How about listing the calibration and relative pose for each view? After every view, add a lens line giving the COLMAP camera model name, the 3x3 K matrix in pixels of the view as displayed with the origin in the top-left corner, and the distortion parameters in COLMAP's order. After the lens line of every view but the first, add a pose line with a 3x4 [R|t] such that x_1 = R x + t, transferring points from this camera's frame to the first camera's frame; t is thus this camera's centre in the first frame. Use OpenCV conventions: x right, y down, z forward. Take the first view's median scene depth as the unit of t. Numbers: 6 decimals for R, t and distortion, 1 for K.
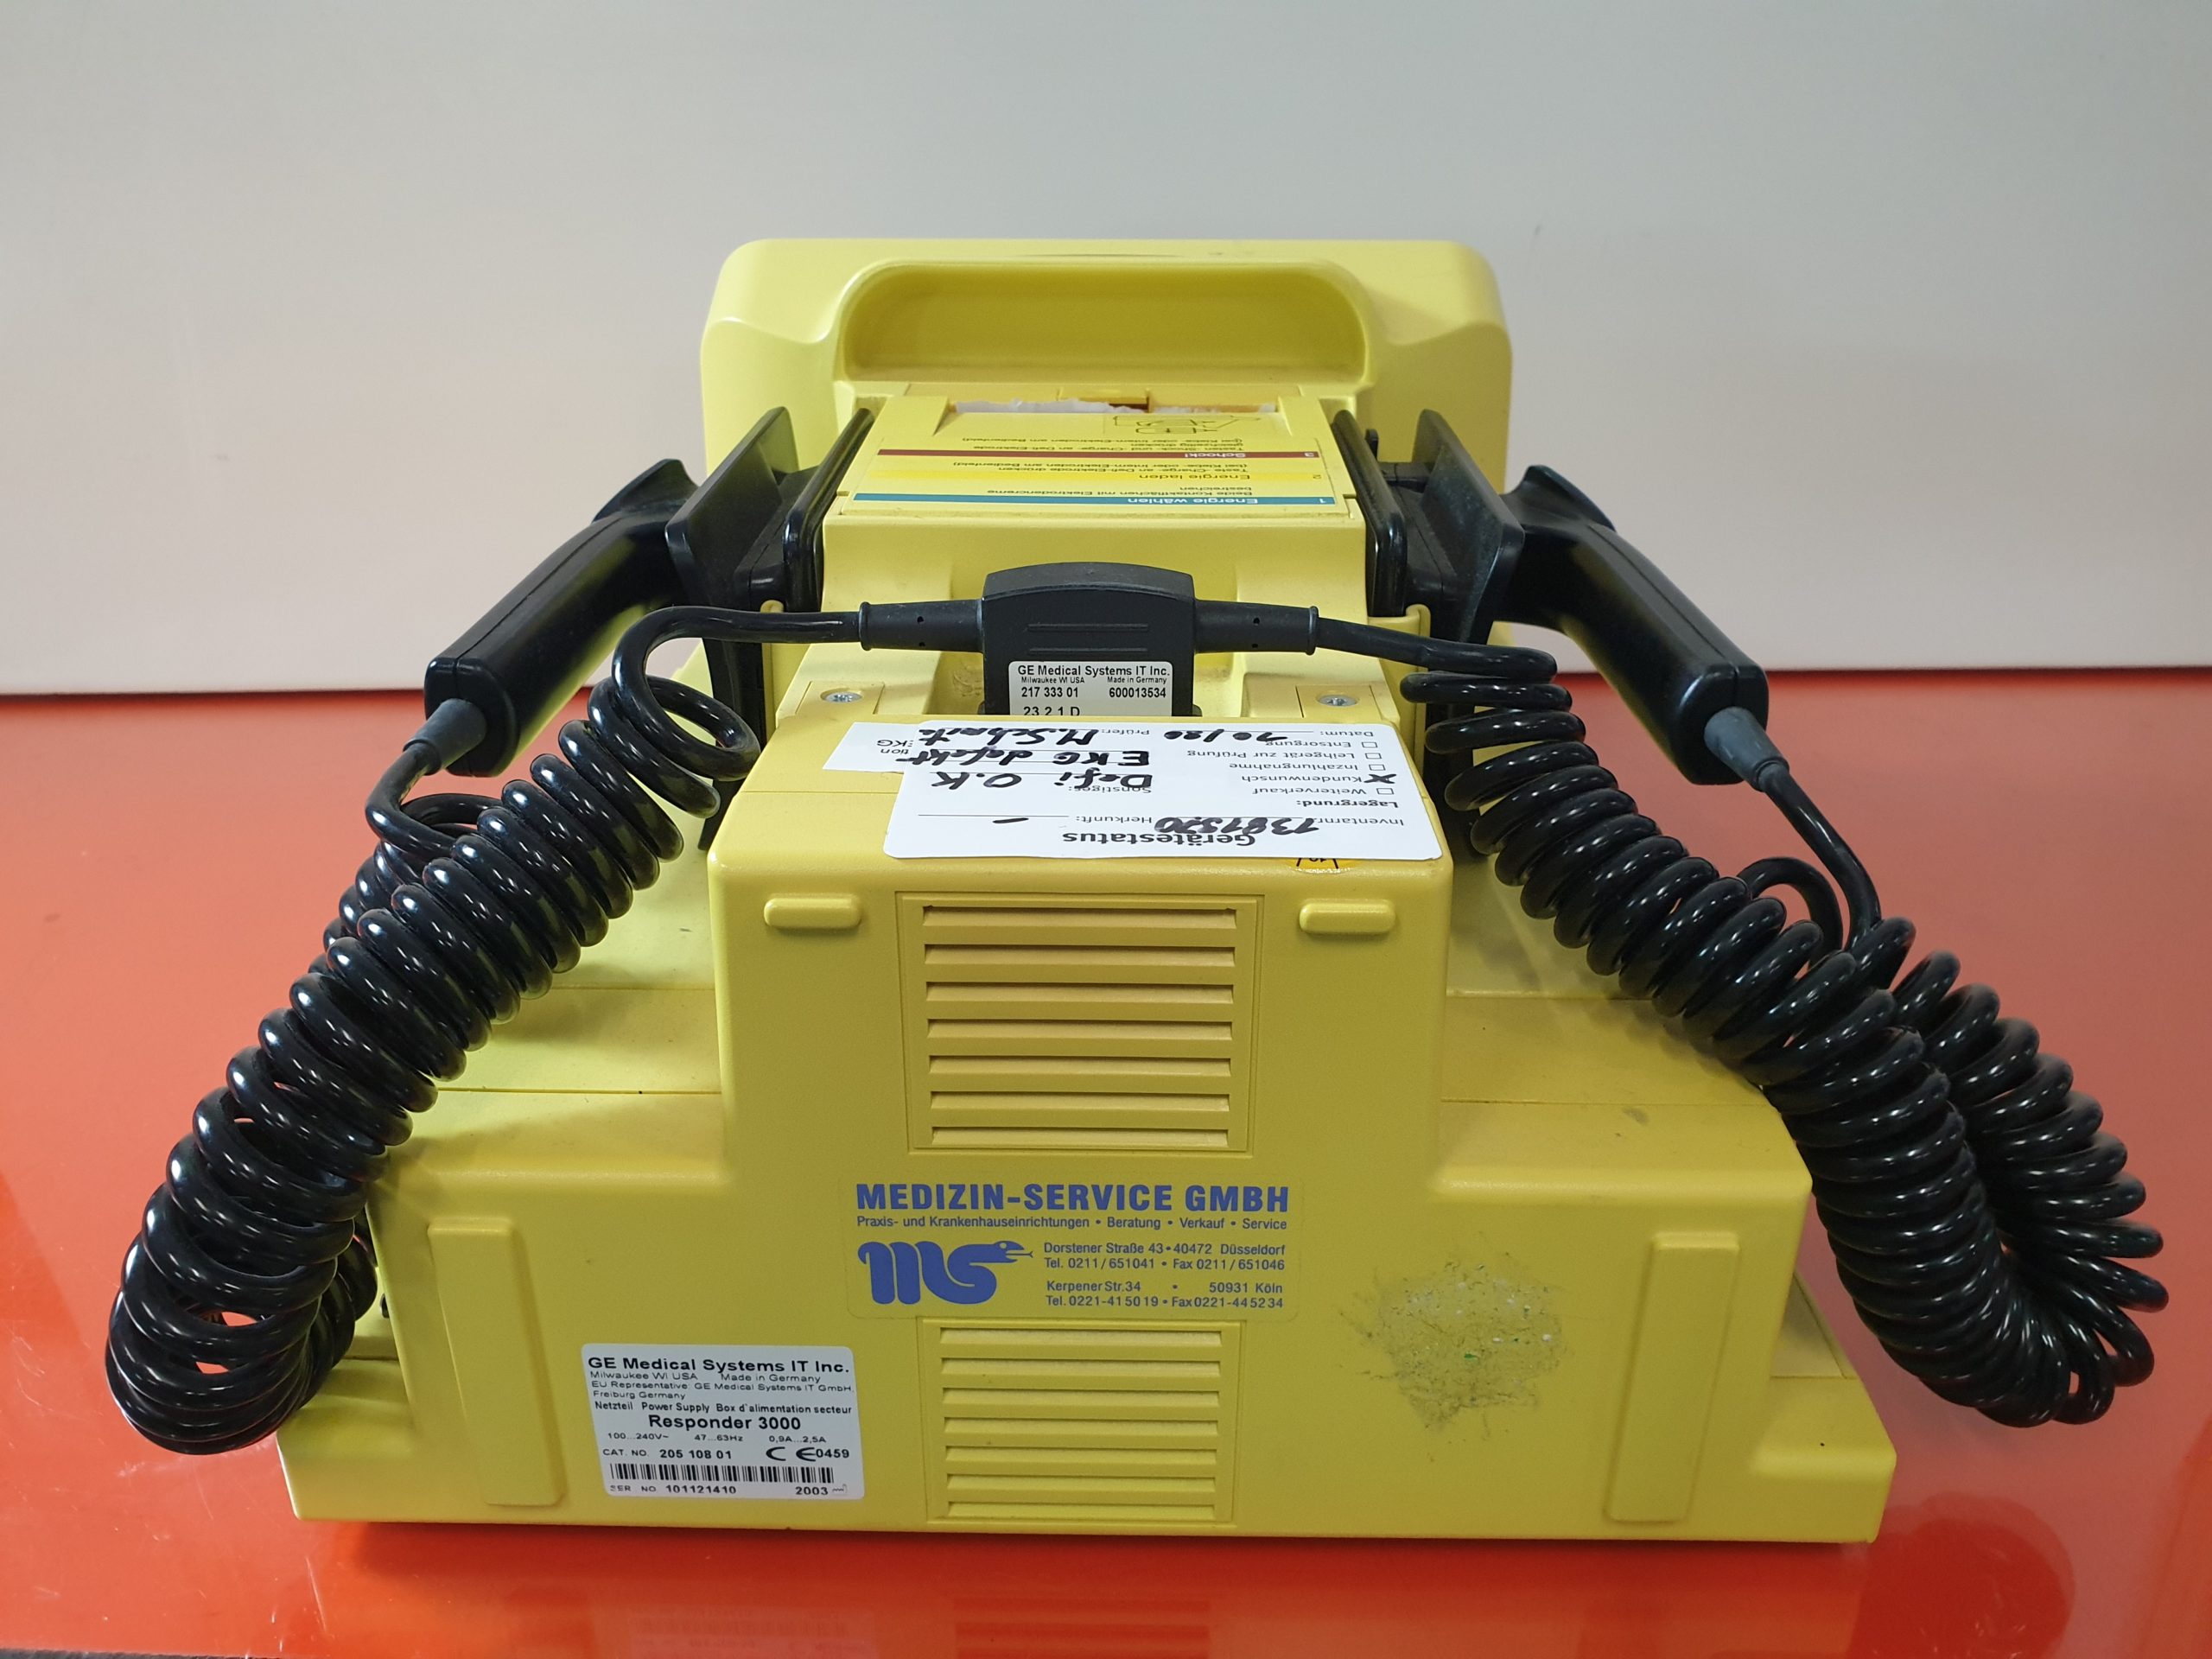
lens RADIAL K [[1696.3, 0, 1106.0], [0, 1696.3, 829.5], [0, 0, 1]] dist [0.175480, -0.000165]
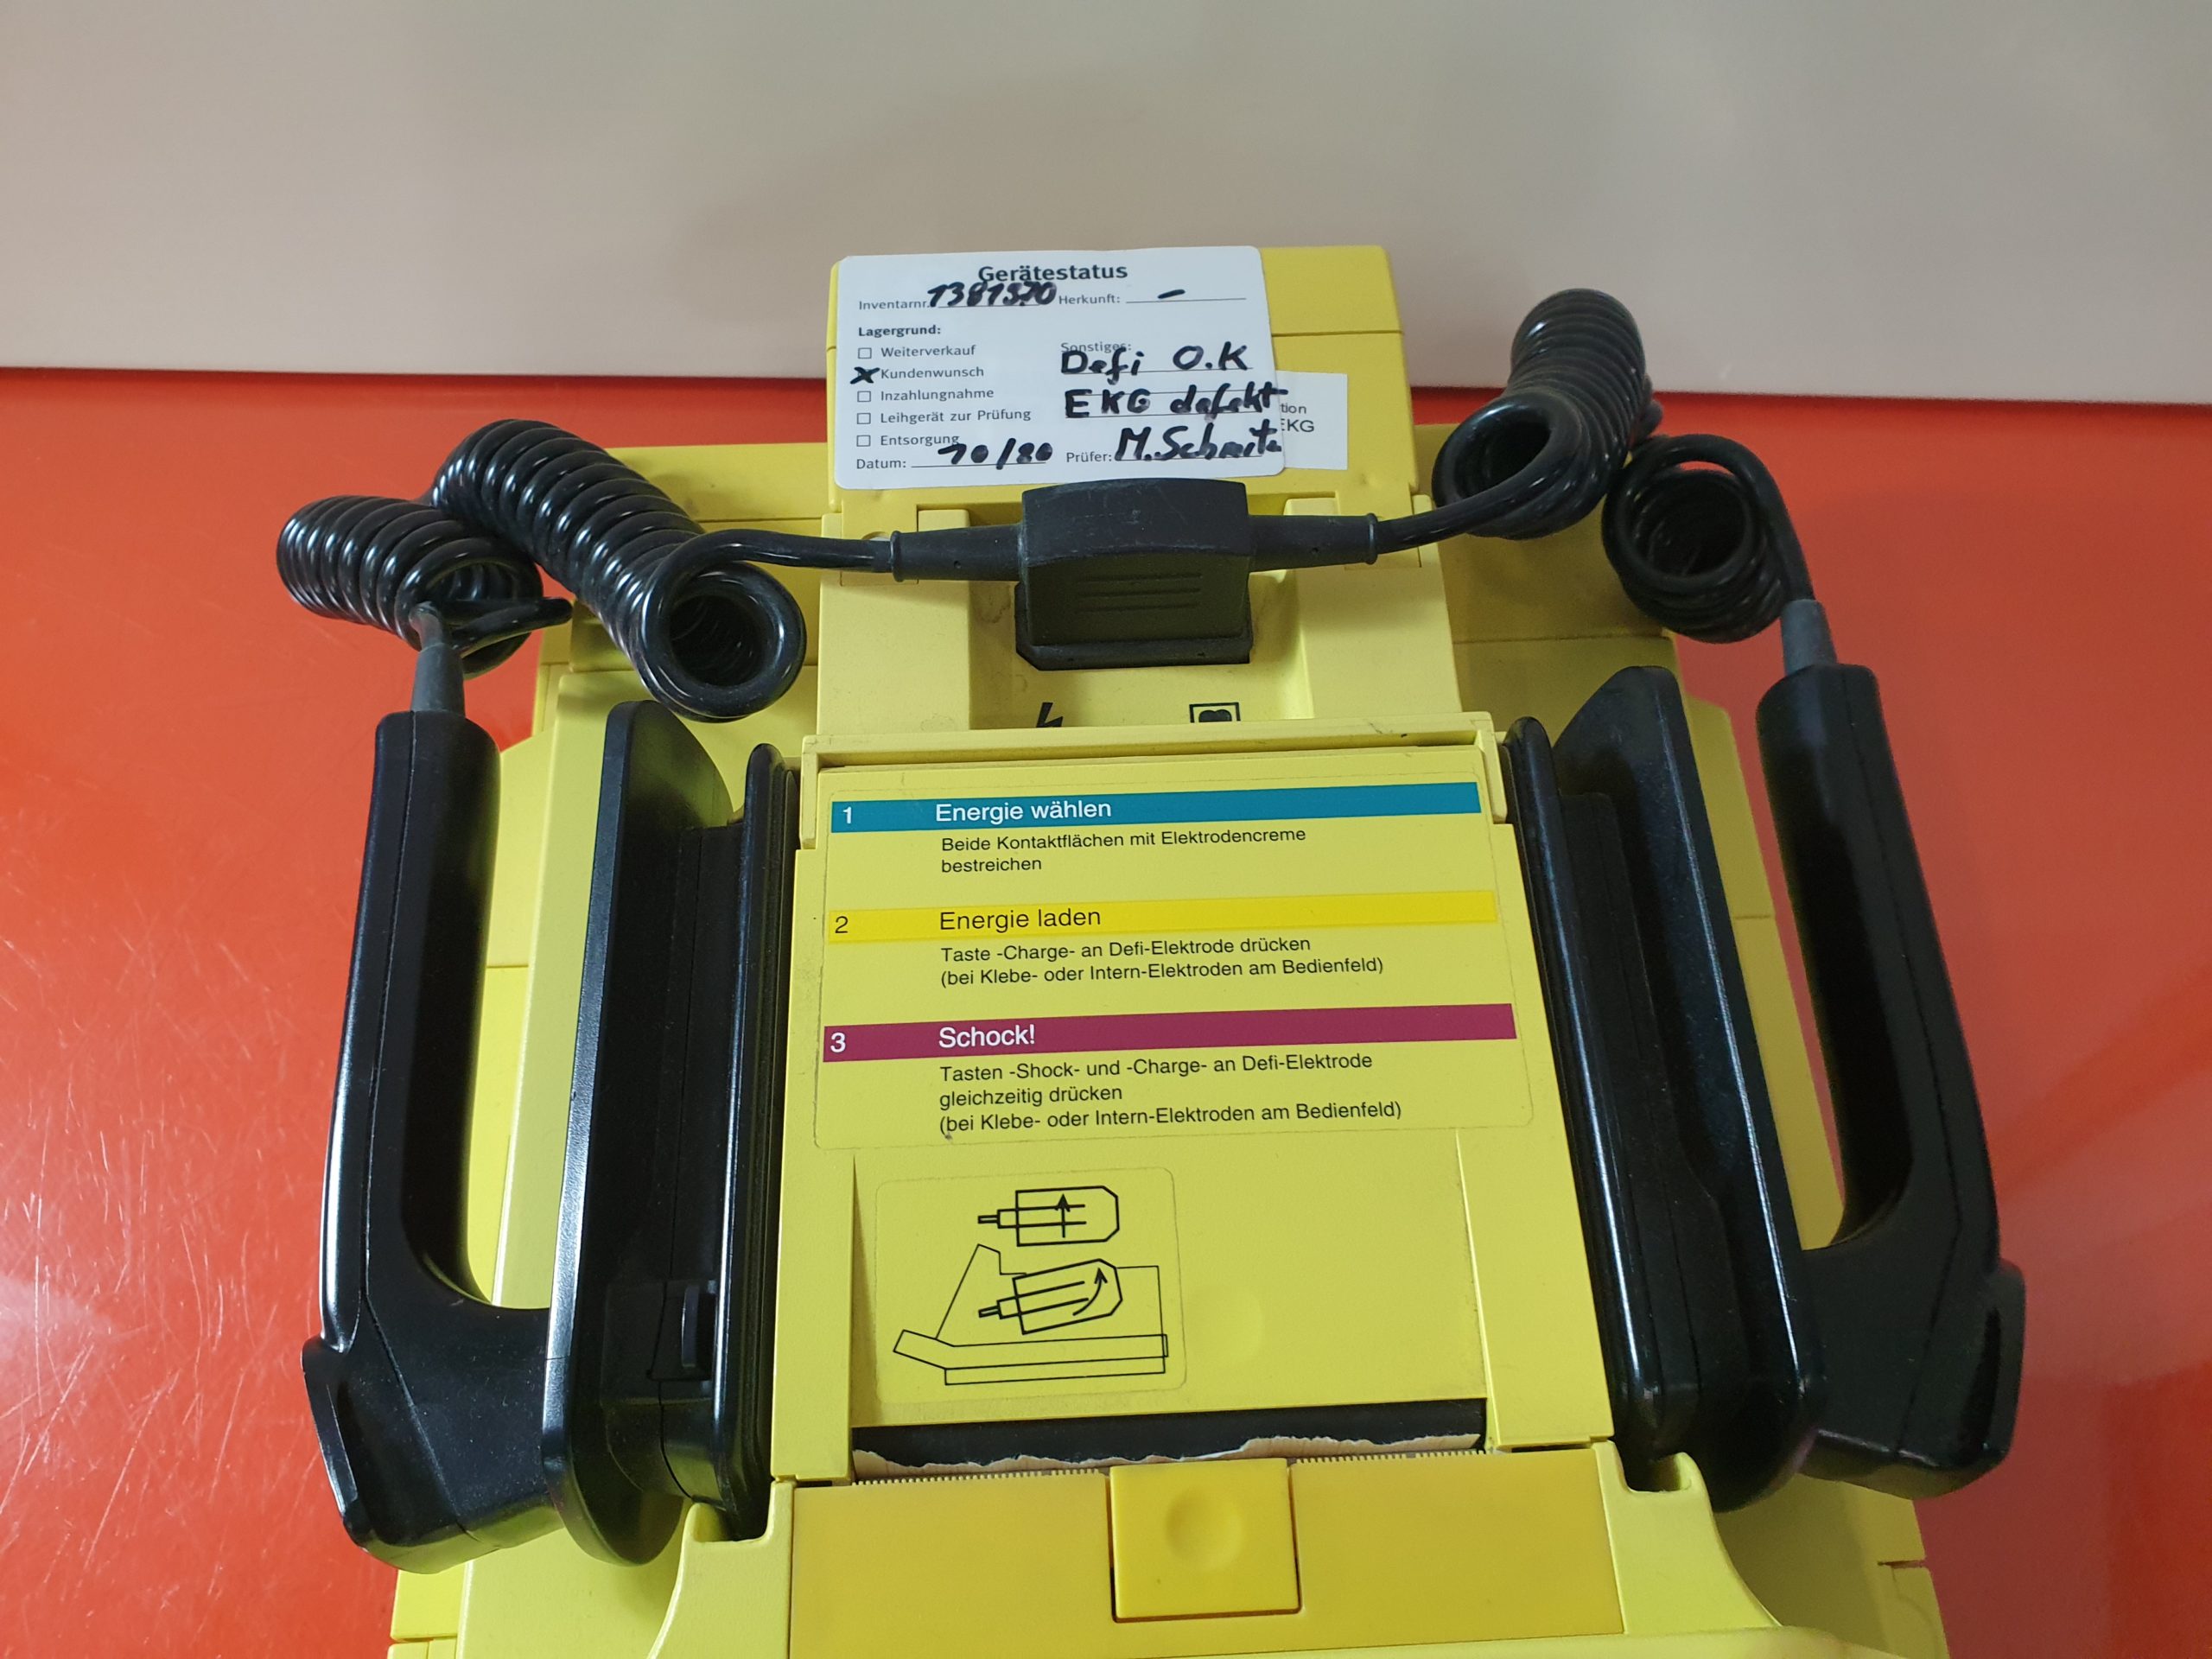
lens RADIAL K [[1696.3, 0, 1106.0], [0, 1696.3, 829.5], [0, 0, 1]] dist [0.175480, -0.000165]
pose [[-0.998060, 0.046850, -0.040994, 0.058779], [-0.039626, 0.029777, 0.998771, -1.181563], [0.048013, 0.998458, -0.027863, 1.330751]]
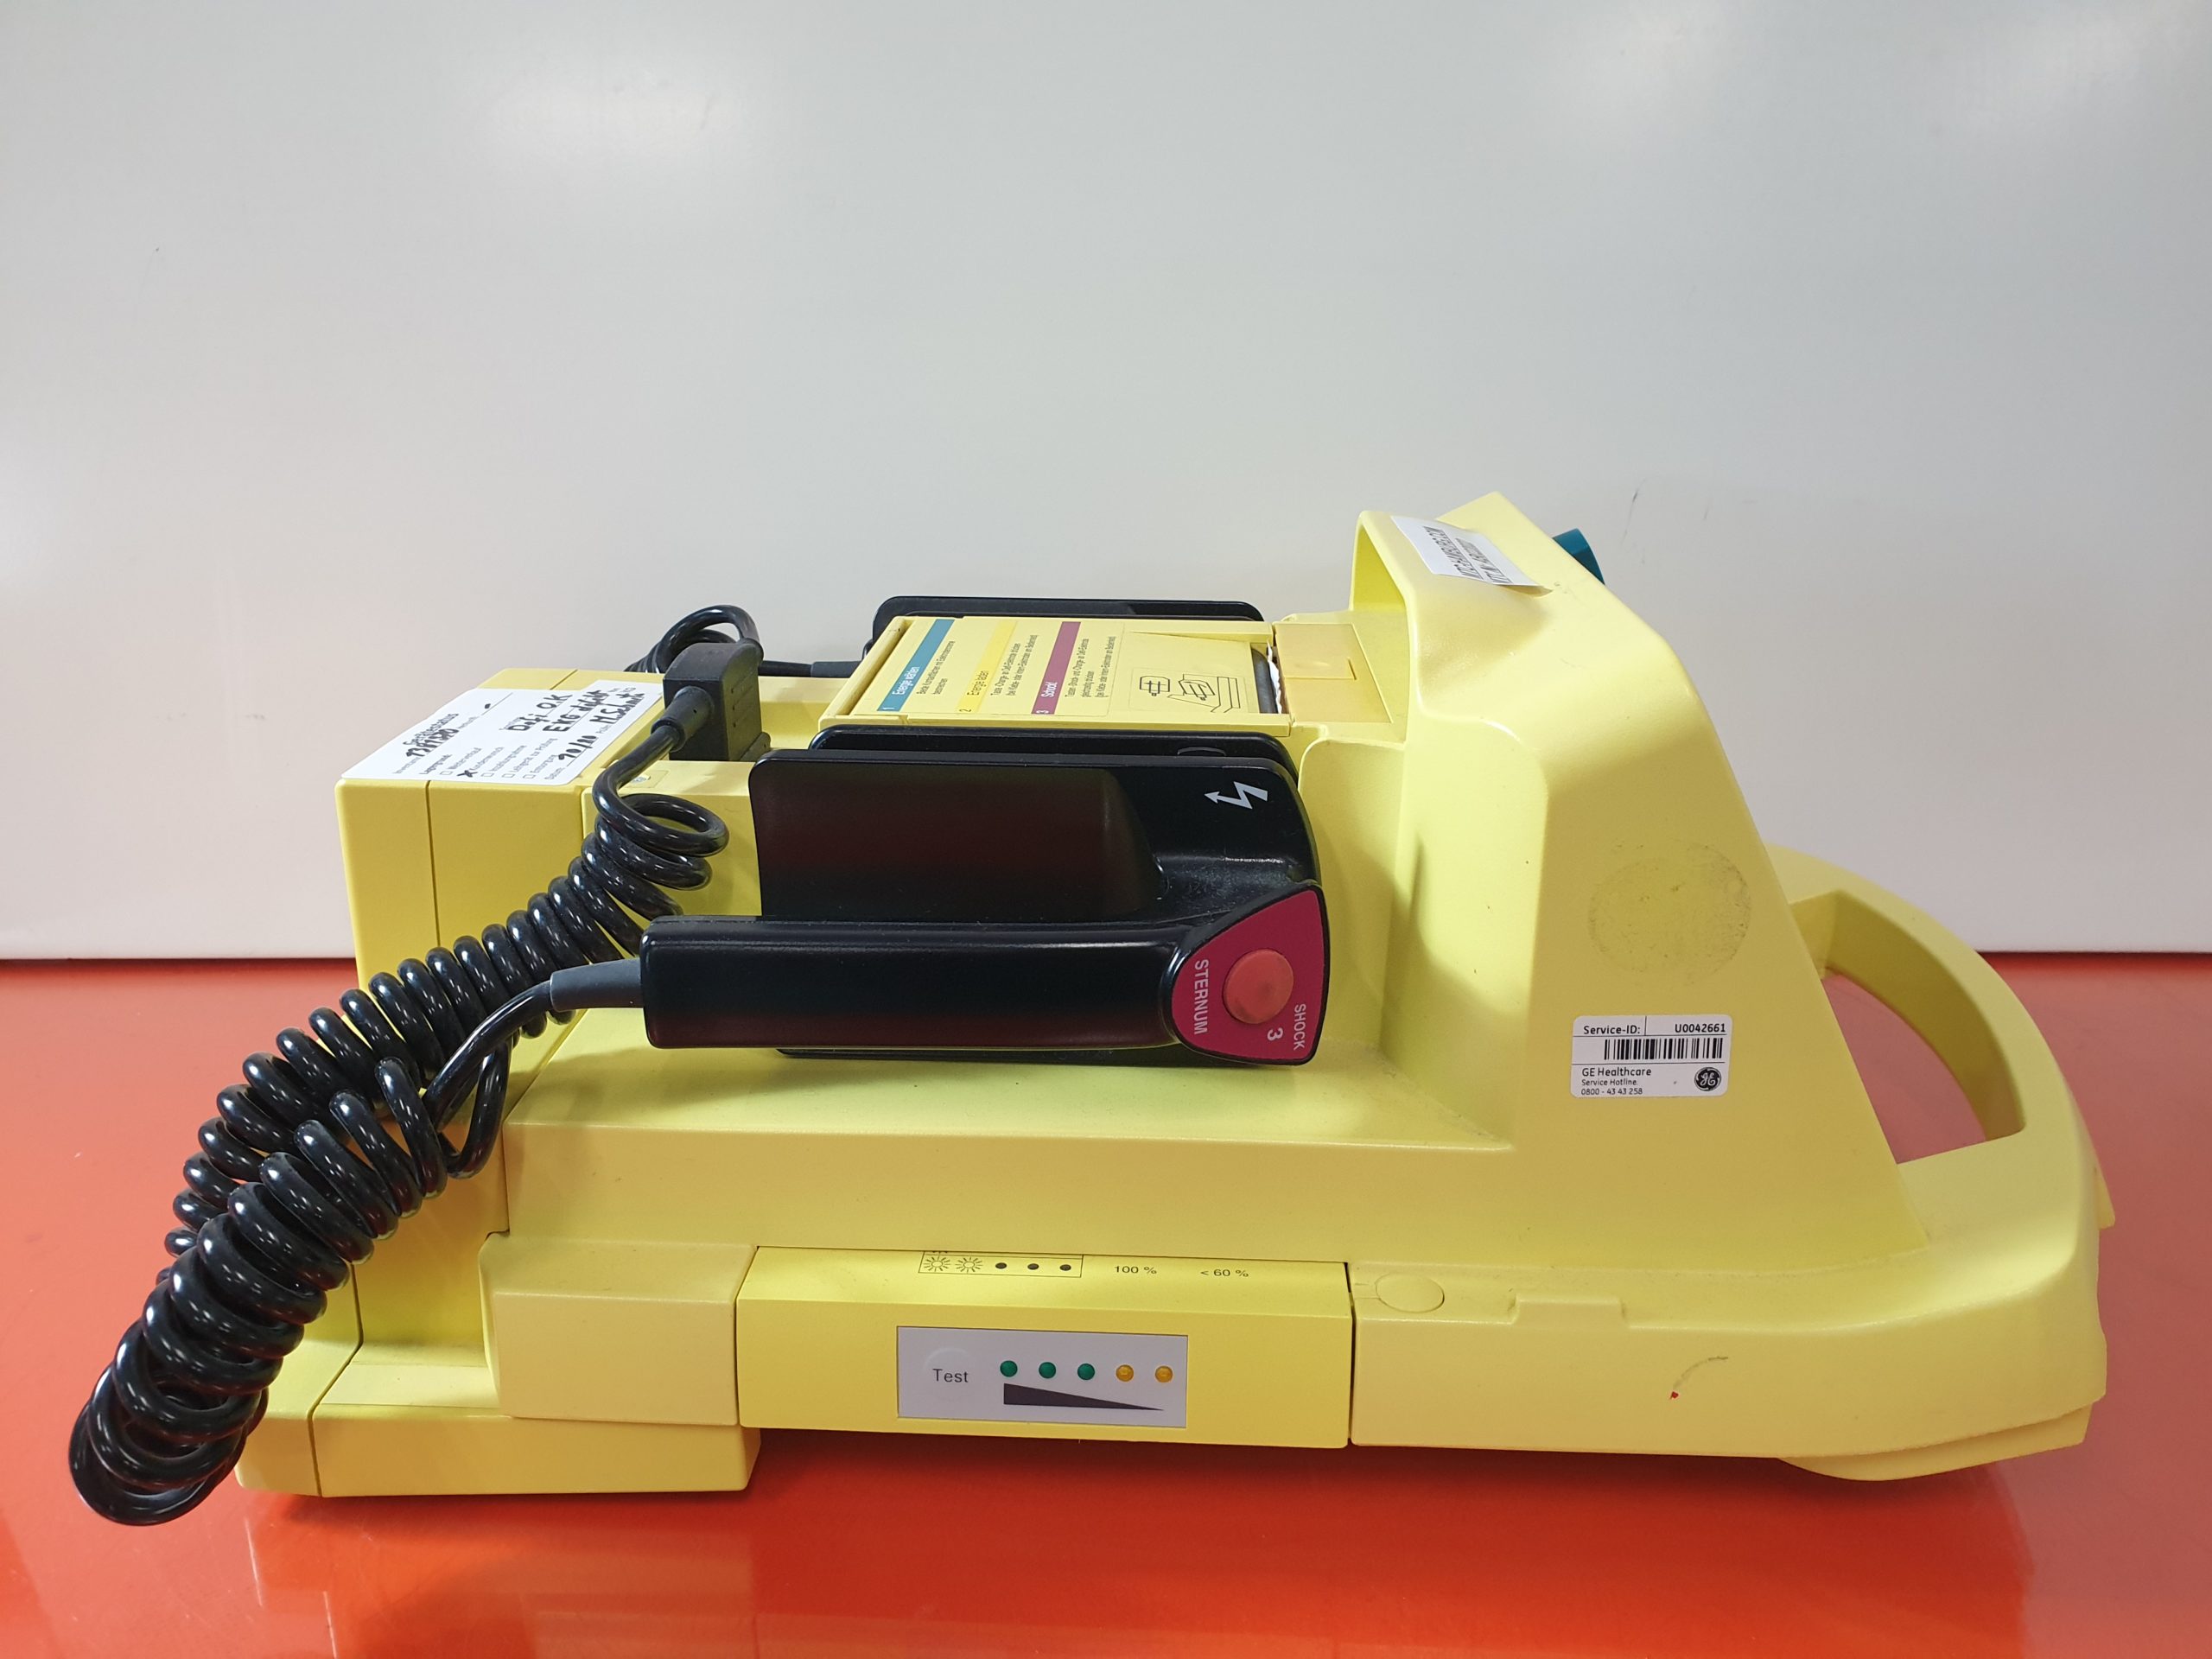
lens RADIAL K [[1704.4, 0, 1106.0], [0, 1704.4, 829.5], [0, 0, 1]] dist [0.008079, 0.001347]
pose [[-0.028821, 0.336507, -0.941240, 1.545352], [-0.435494, 0.843339, 0.314841, -0.692652], [0.899730, 0.418978, 0.122240, 1.322136]]
